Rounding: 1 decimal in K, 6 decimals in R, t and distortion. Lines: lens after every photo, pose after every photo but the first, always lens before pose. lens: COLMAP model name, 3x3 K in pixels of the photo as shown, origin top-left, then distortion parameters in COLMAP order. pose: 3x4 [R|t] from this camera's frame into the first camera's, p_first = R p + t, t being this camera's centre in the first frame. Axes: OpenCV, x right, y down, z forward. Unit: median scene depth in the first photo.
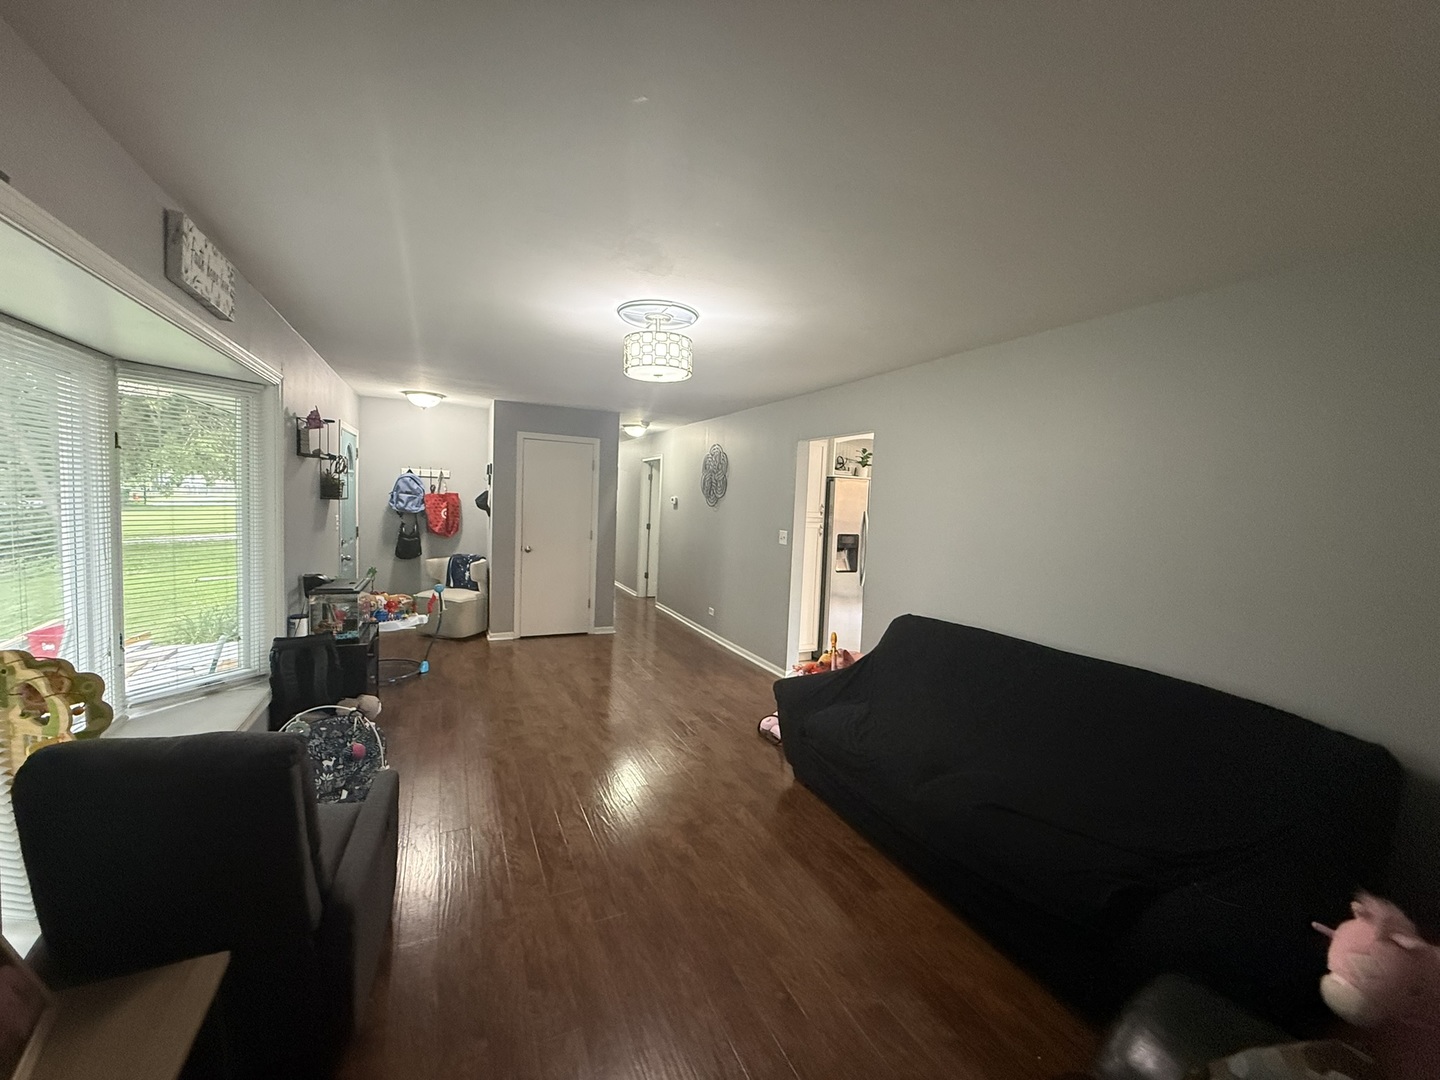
lens RADIAL K [[570.7, 0, 712.9], [0, 570.7, 538.1], [0, 0, 1]] dist [0.001039, 0.000029]
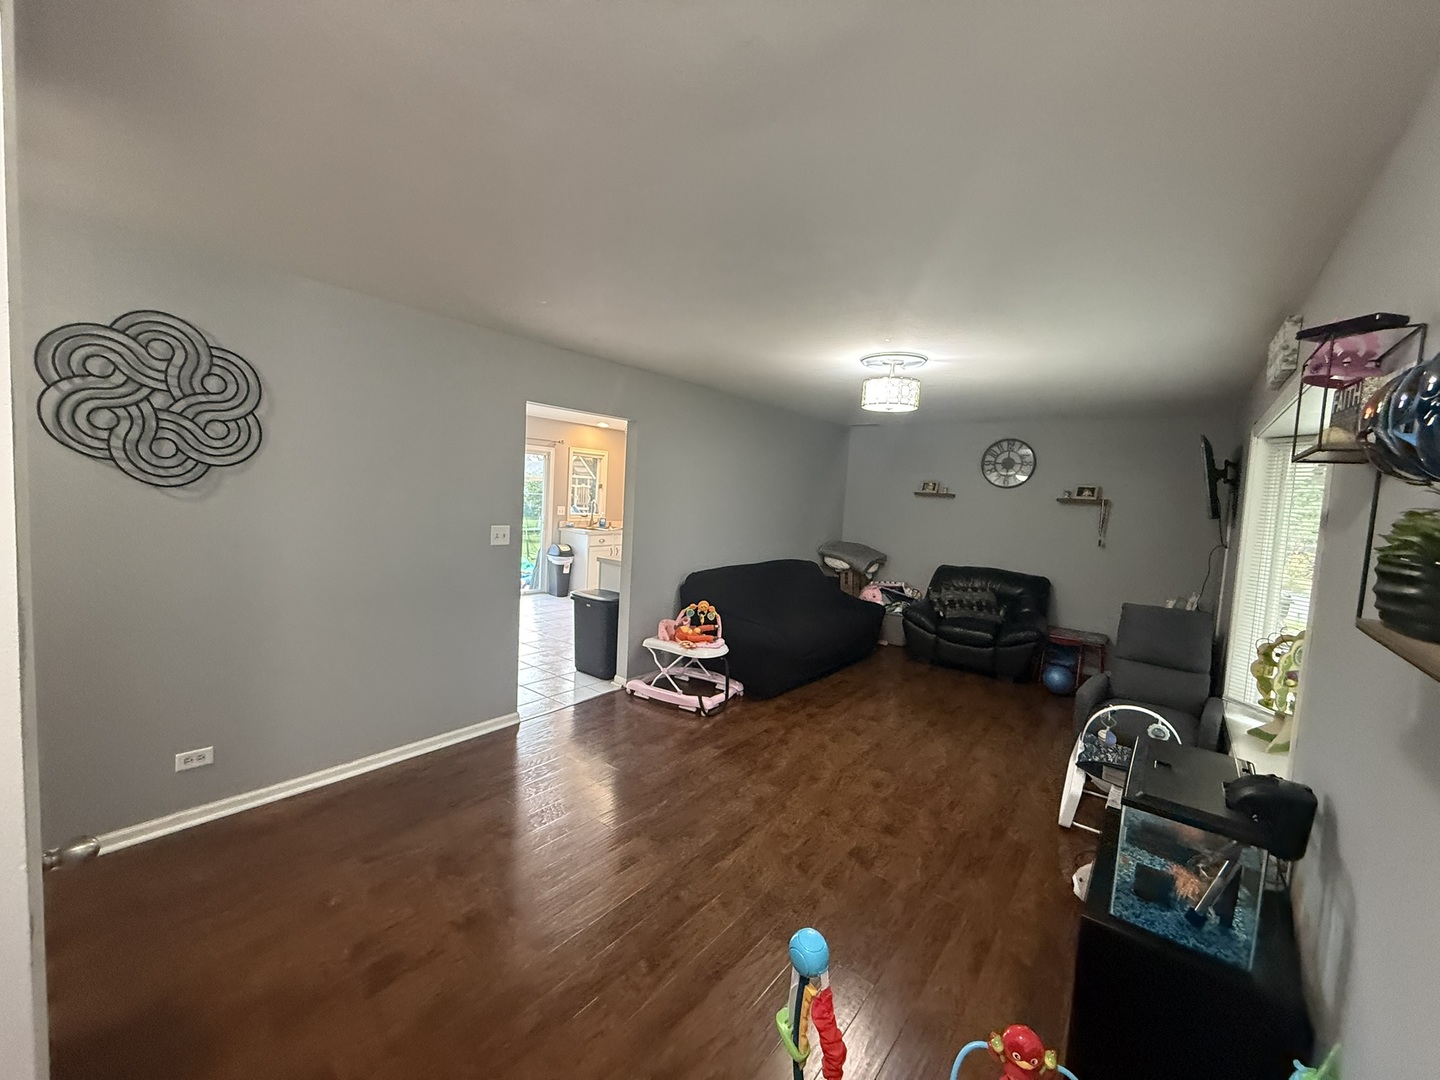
lens RADIAL K [[570.7, 0, 711.2], [0, 570.7, 536.4], [0, 0, 1]] dist [0.001039, 0.000029]
pose [[-0.439112, -0.127942, 0.889276, -0.721210], [-0.014304, 0.990679, 0.135467, -0.115987], [-0.898319, 0.046765, -0.436849, 1.271676]]
